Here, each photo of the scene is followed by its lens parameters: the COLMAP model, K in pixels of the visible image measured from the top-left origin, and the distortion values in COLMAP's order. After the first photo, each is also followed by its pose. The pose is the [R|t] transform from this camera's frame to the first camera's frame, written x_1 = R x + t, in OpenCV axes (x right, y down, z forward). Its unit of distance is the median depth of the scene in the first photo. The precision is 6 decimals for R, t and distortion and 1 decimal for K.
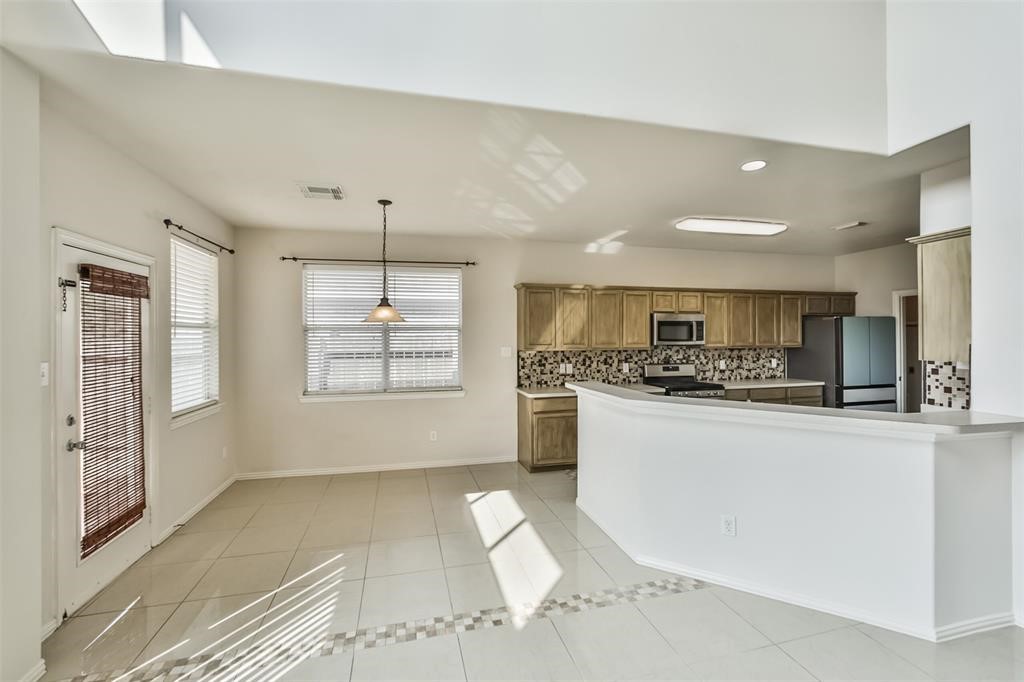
lens RADIAL K [[434.7, 0, 511.6], [0, 434.7, 334.6], [0, 0, 1]] dist [-0.041025, 0.020507]
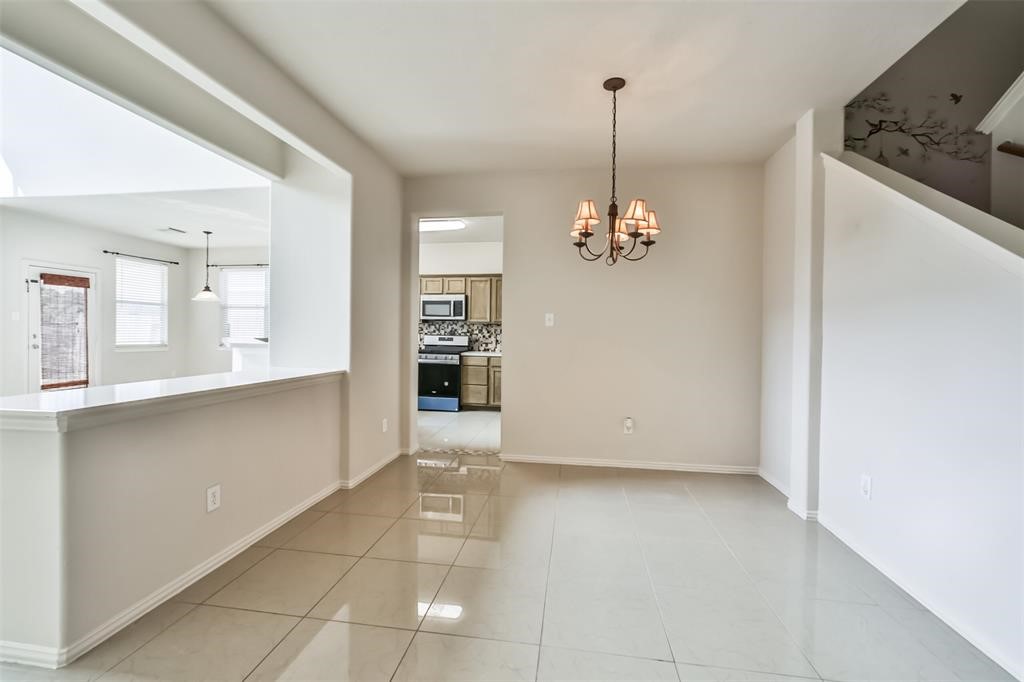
lens RADIAL K [[434.0, 0, 511.4], [0, 434.0, 335.4], [0, 0, 1]] dist [-0.030252, 0.014620]
pose [[0.918887, 0.020587, -0.393982, 1.085929], [-0.016742, 0.999773, 0.013195, 0.050403], [0.394164, -0.005529, 0.919023, -0.084905]]
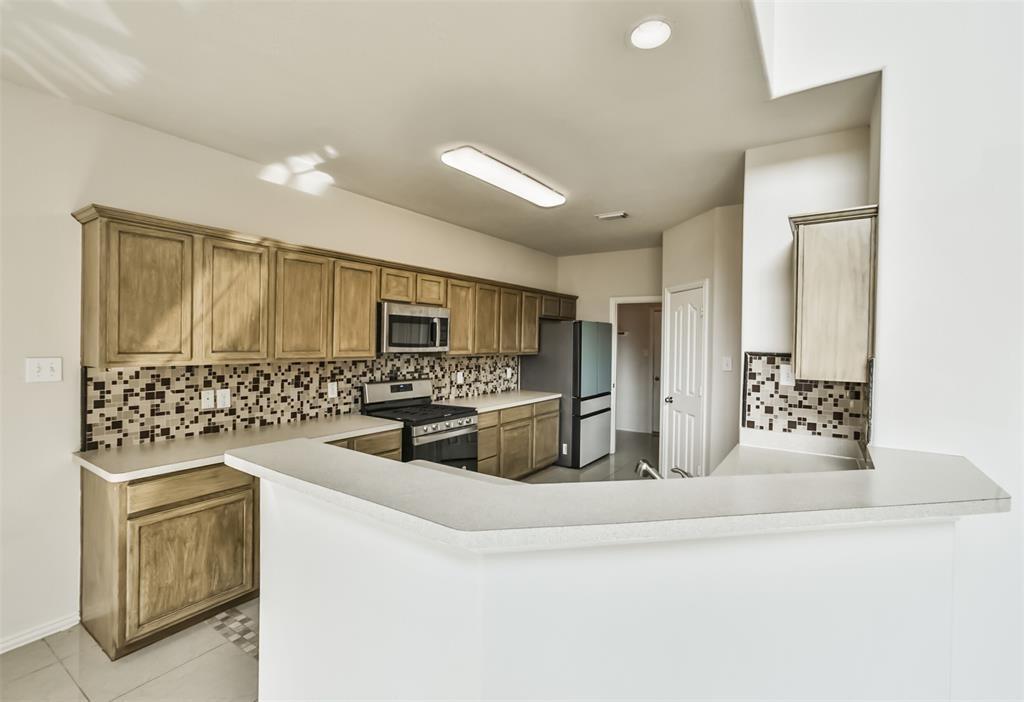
lens RADIAL K [[462.8, 0, 528.4], [0, 462.8, 346.2], [0, 0, 1]] dist [-0.036125, 0.025955]
pose [[0.731433, 0.007401, 0.681873, 0.027858], [-0.022747, 0.999649, 0.013551, 0.000825], [-0.681533, -0.025422, 0.731345, 0.366693]]
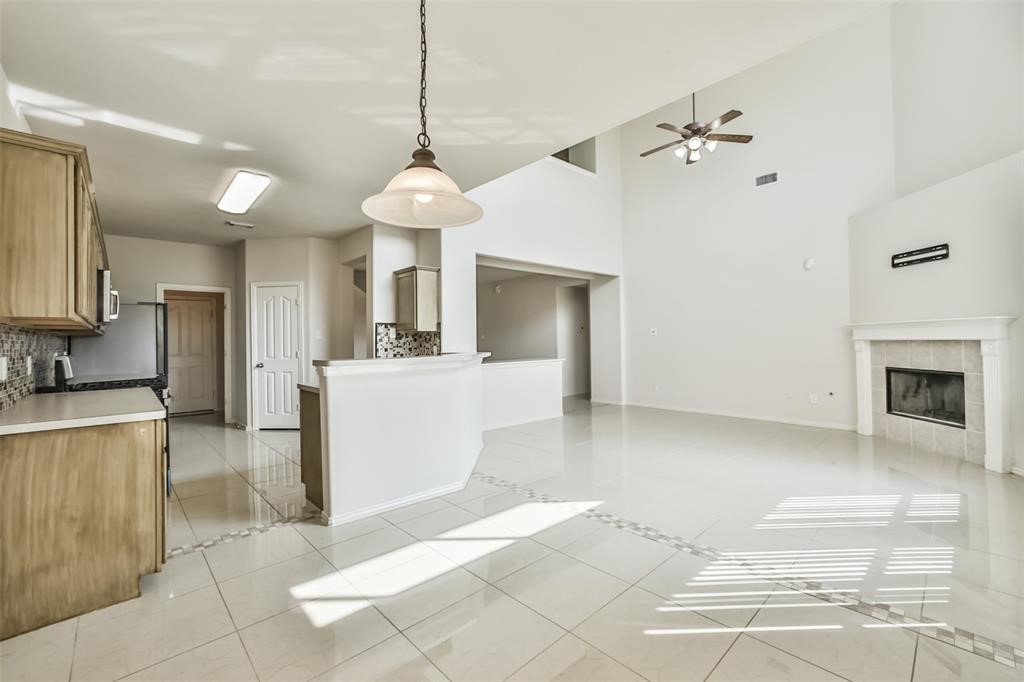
lens RADIAL K [[434.0, 0, 511.4], [0, 434.0, 335.4], [0, 0, 1]] dist [-0.030252, 0.014620]
pose [[-0.478593, 0.024871, 0.877684, -0.466787], [0.014348, 0.999687, -0.020504, 0.063051], [-0.877919, 0.002780, -0.478800, 0.782630]]
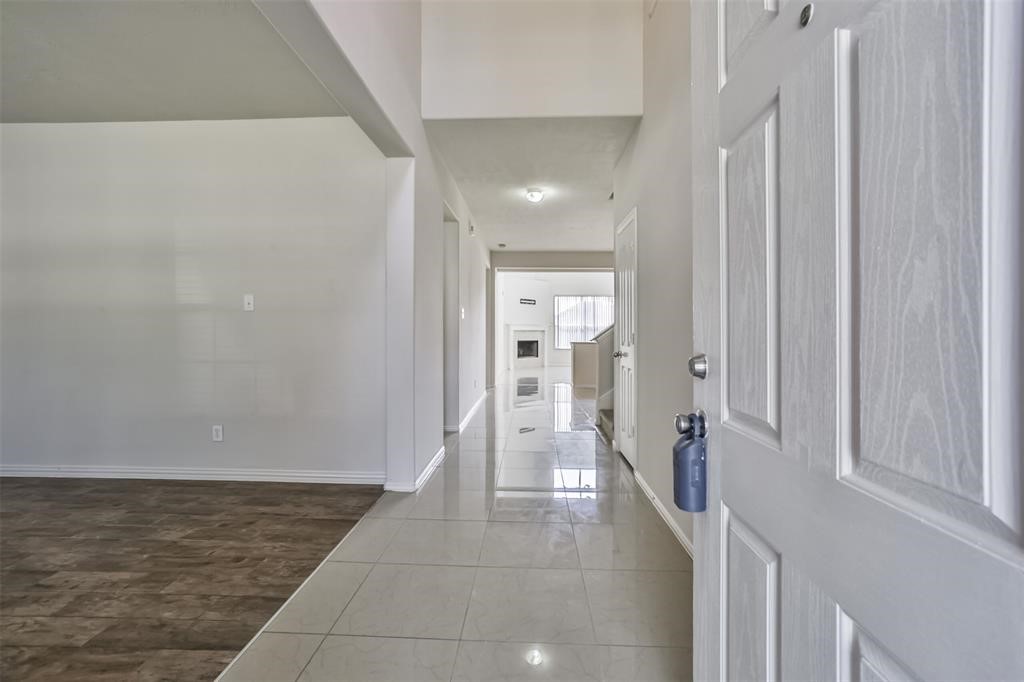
lens RADIAL K [[434.0, 0, 511.4], [0, 434.0, 335.4], [0, 0, 1]] dist [-0.030252, 0.014620]
pose [[-0.286866, 0.013423, -0.957877, 2.304394], [0.001876, 0.999908, 0.013450, 0.061757], [0.957969, 0.002062, -0.286865, 0.296518]]
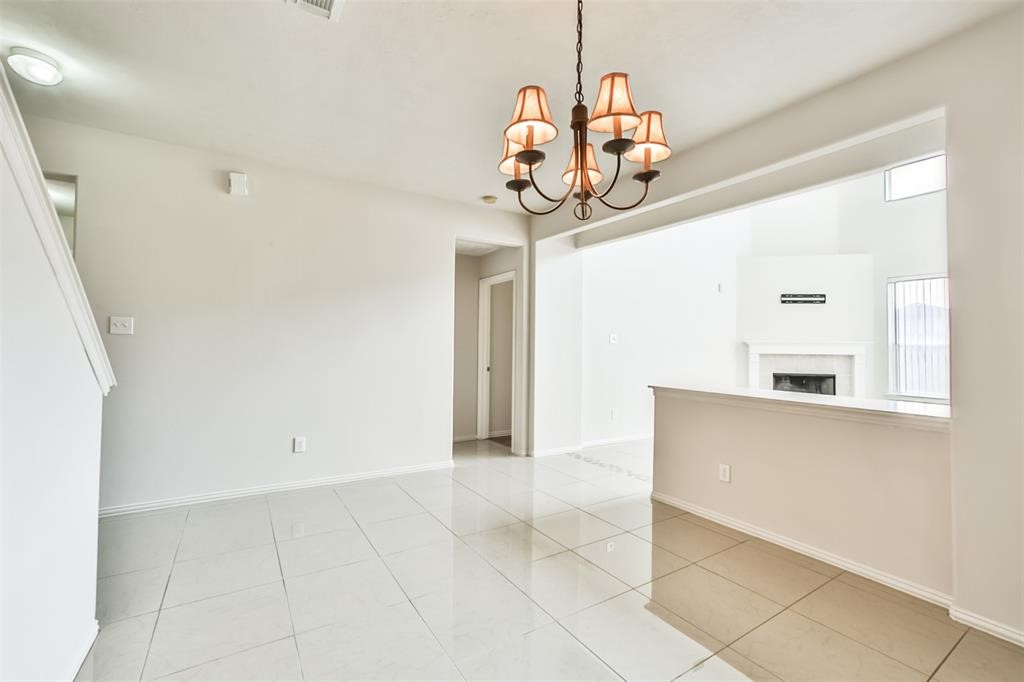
lens RADIAL K [[434.0, 0, 511.4], [0, 434.0, 335.4], [0, 0, 1]] dist [-0.030252, 0.014620]
pose [[-0.951662, -0.014380, -0.306809, 1.104552], [-0.006350, 0.999611, -0.027155, 0.050903], [0.307080, -0.023894, -0.951384, 0.620067]]
